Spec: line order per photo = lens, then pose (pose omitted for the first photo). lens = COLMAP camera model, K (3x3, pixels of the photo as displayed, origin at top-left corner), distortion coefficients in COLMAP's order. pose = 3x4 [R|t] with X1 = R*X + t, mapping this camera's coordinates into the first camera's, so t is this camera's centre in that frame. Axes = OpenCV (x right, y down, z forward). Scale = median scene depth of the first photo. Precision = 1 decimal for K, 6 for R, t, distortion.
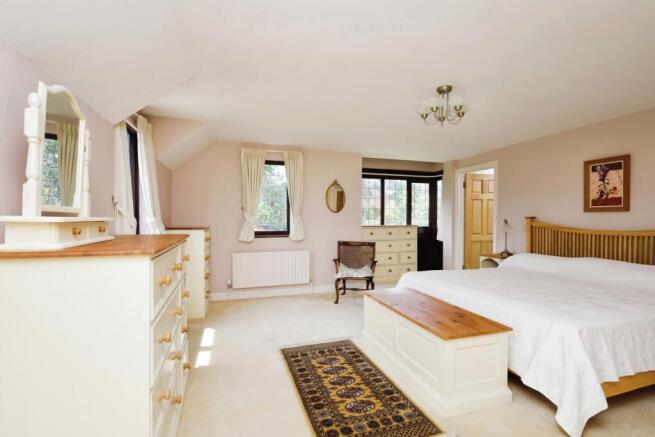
lens RADIAL K [[300.8, 0, 326.7], [0, 300.8, 219.1], [0, 0, 1]] dist [0.001340, 0.000492]
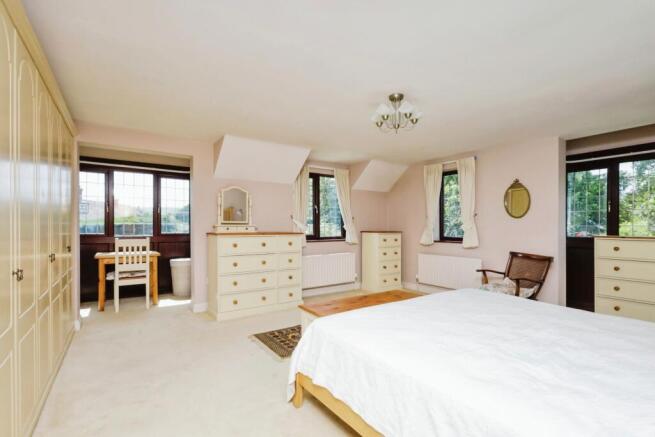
lens RADIAL K [[300.8, 0, 328.3], [0, 300.8, 221.1], [0, 0, 1]] dist [0.001340, 0.000492]
pose [[0.293723, -0.013094, -0.955801, 0.742755], [-0.009734, 0.999813, -0.016688, 0.006231], [0.955841, 0.014206, 0.293541, 0.287380]]
